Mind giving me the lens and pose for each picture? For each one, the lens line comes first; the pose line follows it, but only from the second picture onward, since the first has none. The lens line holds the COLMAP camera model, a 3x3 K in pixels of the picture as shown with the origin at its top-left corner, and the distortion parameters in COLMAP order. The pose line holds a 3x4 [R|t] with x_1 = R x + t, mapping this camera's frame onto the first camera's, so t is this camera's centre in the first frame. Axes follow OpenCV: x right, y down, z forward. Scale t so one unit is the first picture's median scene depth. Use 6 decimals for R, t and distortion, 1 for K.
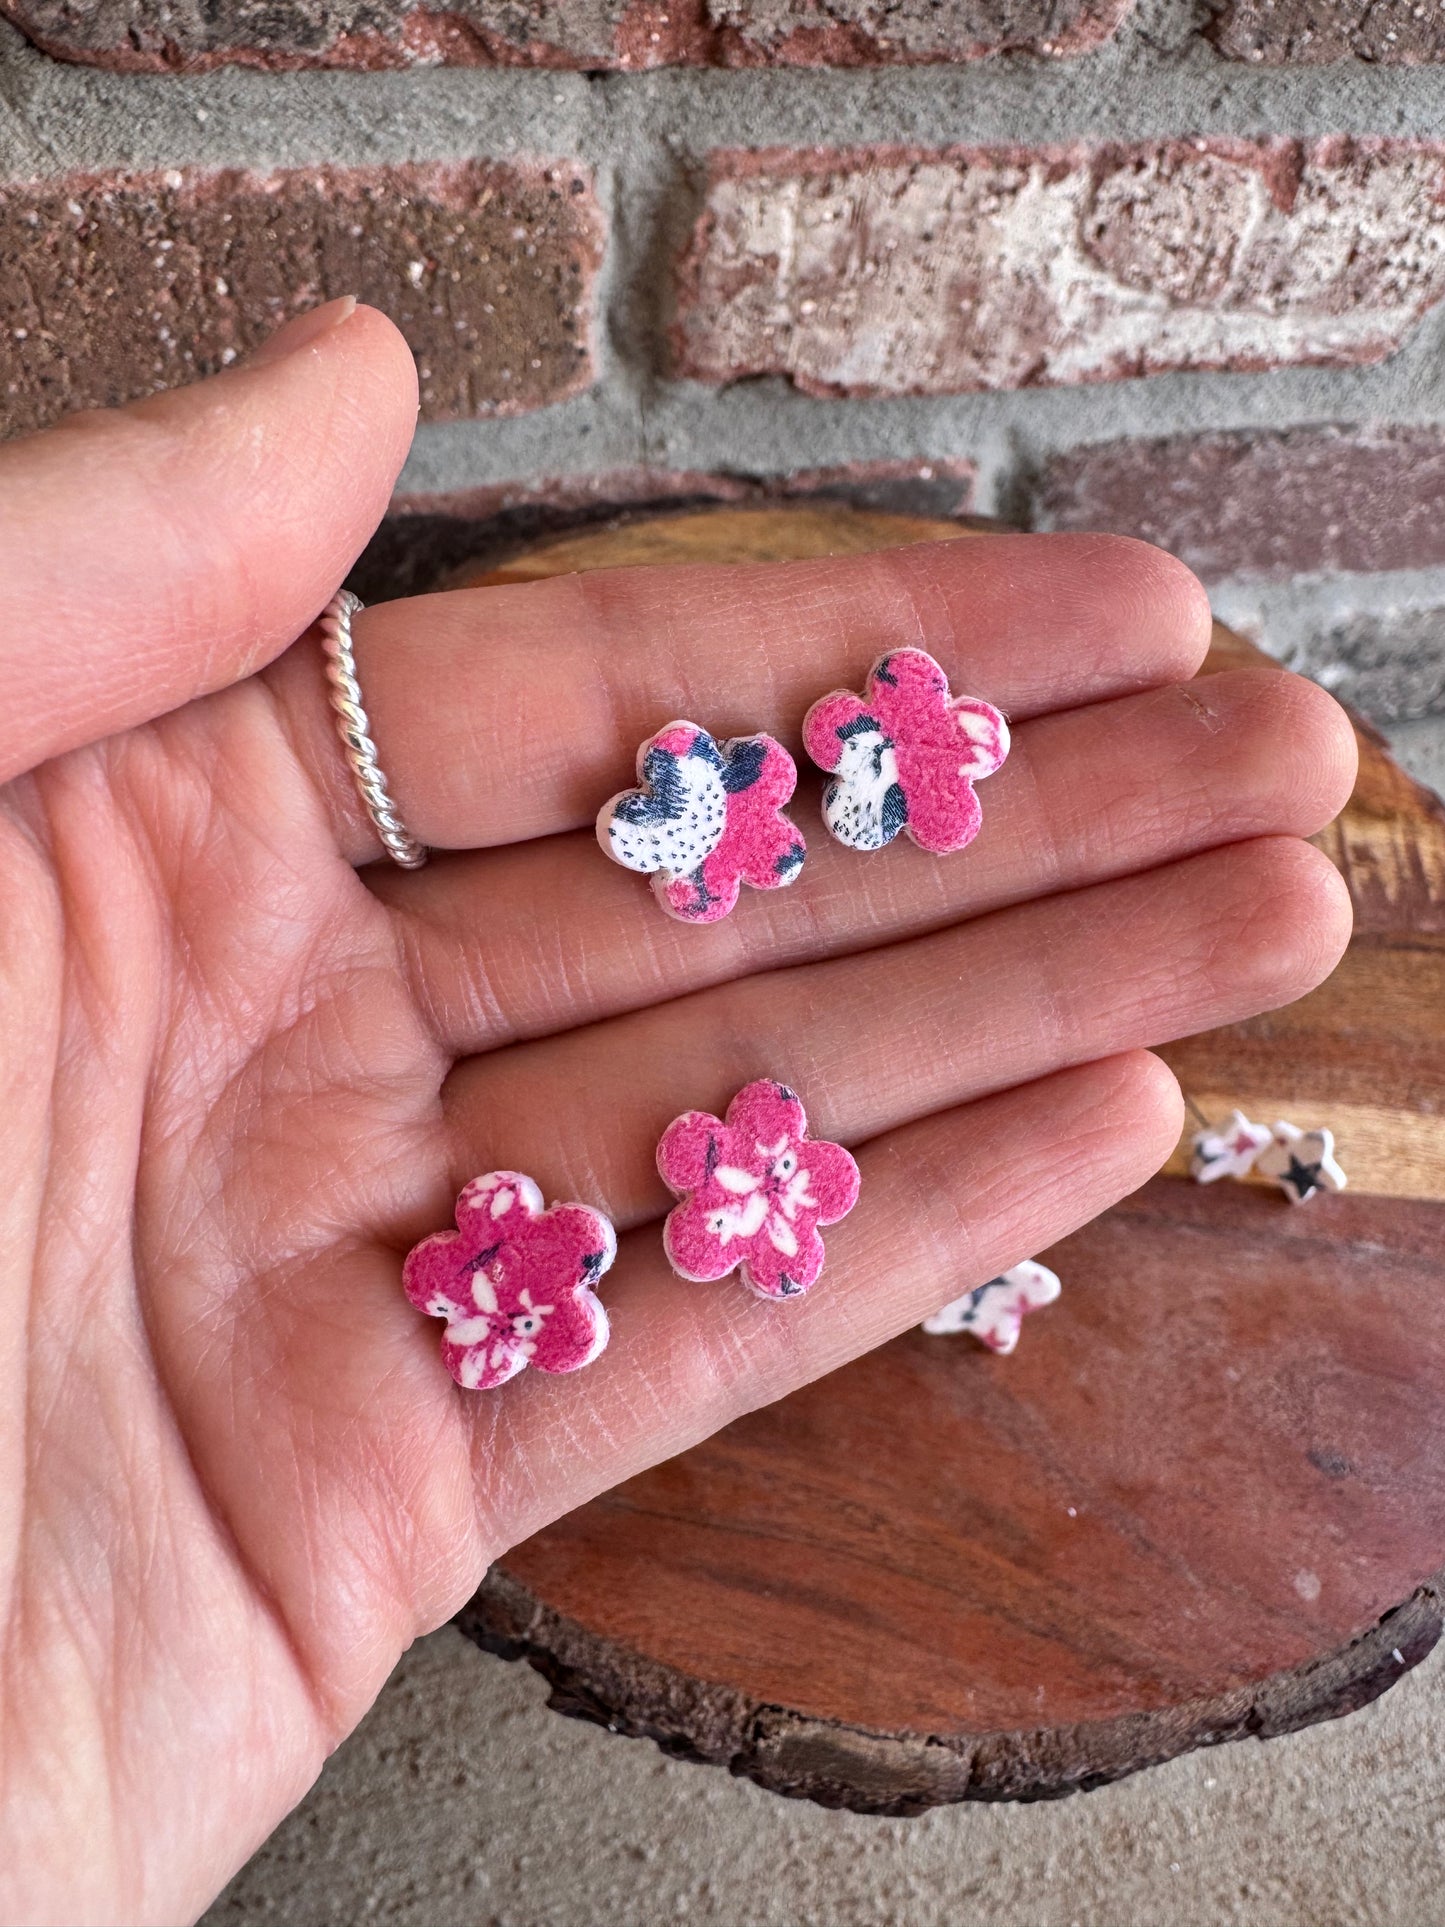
lens RADIAL K [[1378.8, 0, 718.7], [0, 1378.8, 879.9], [0, 0, 1]] dist [-0.010820, 0.003805]
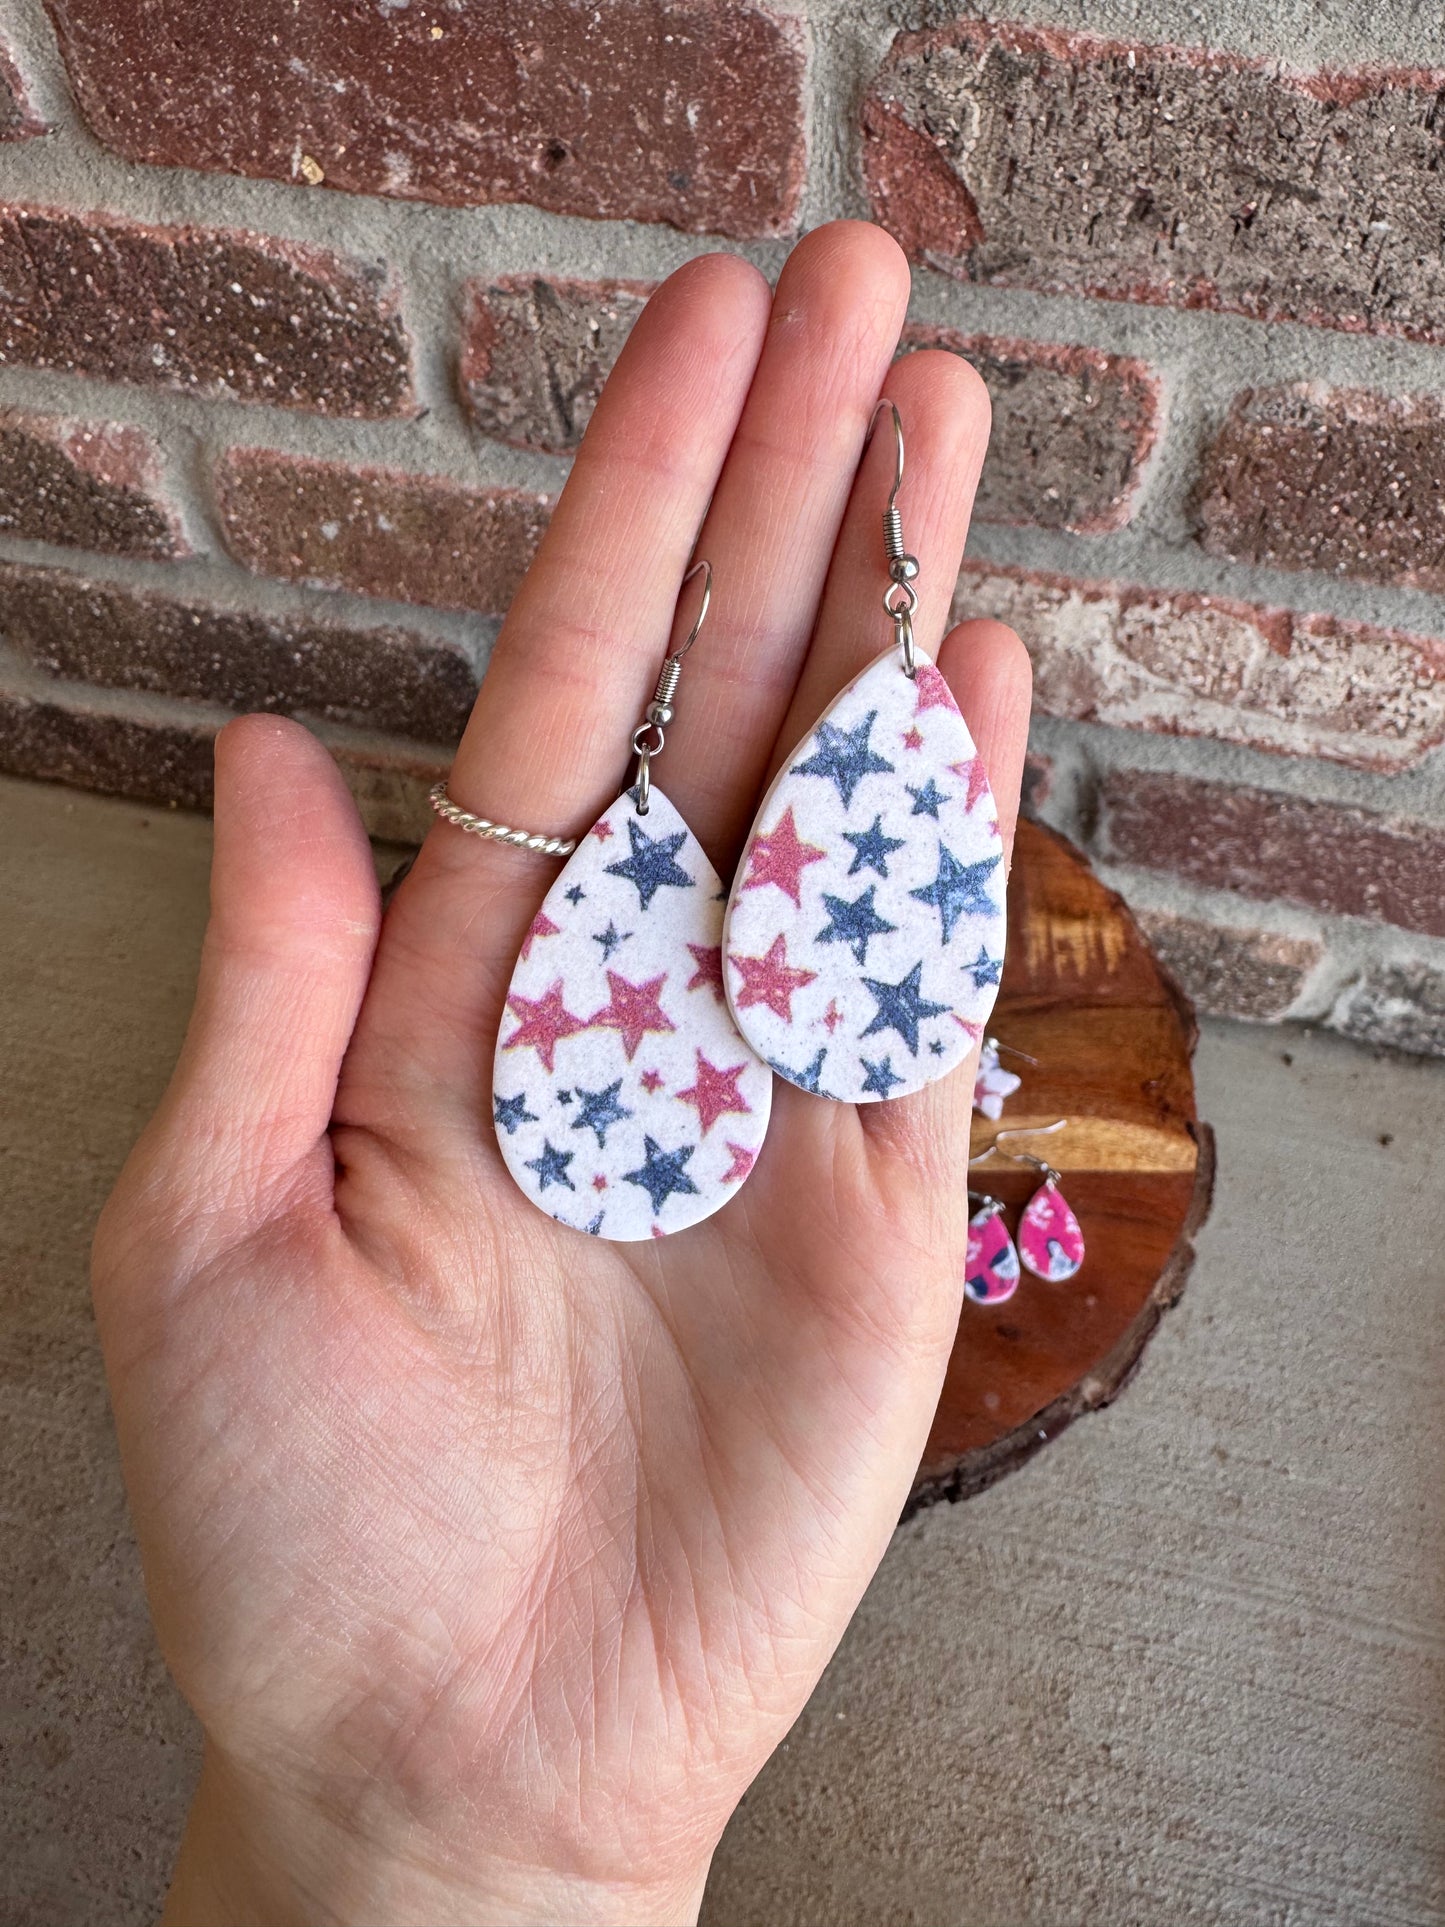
lens RADIAL K [[1372.8, 0, 722.1], [0, 1372.8, 856.5], [0, 0, 1]] dist [-0.007028, 0.001728]
pose [[0.881655, 0.306700, -0.358635, 0.507751], [-0.330419, 0.943820, -0.005148, -0.118020], [0.336908, 0.123039, 0.933464, -0.457400]]
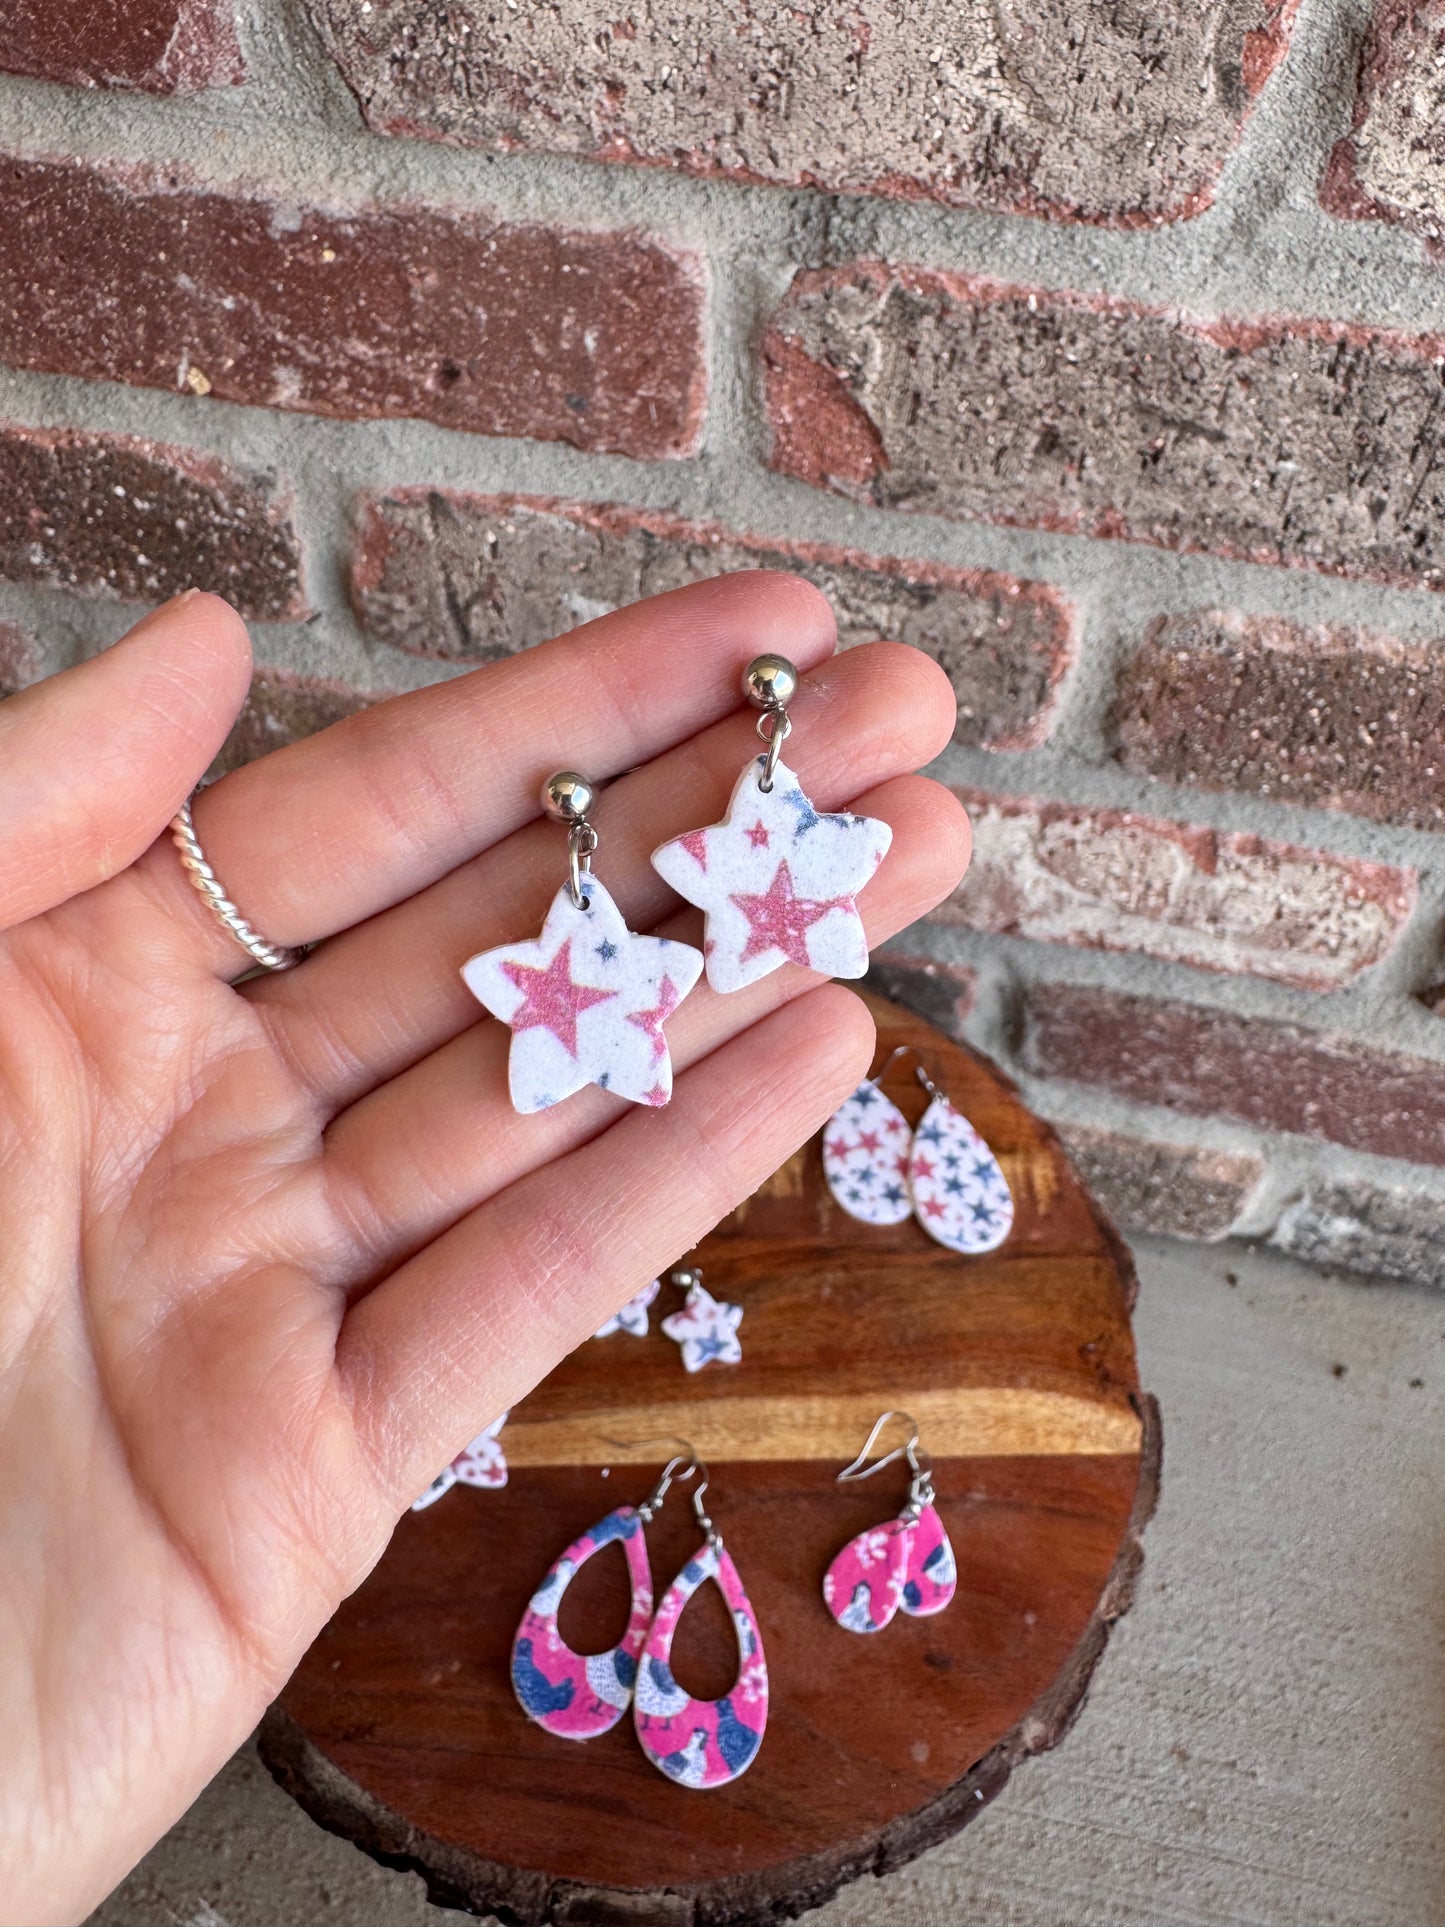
lens RADIAL K [[1377.8, 0, 720.1], [0, 1377.8, 813.8], [0, 0, 1]] dist [-0.006232, -0.000334]
pose [[0.897669, 0.262326, -0.354085, 0.478809], [-0.328973, 0.933543, -0.142385, -0.216319], [0.293202, 0.244299, 0.924311, -0.385437]]
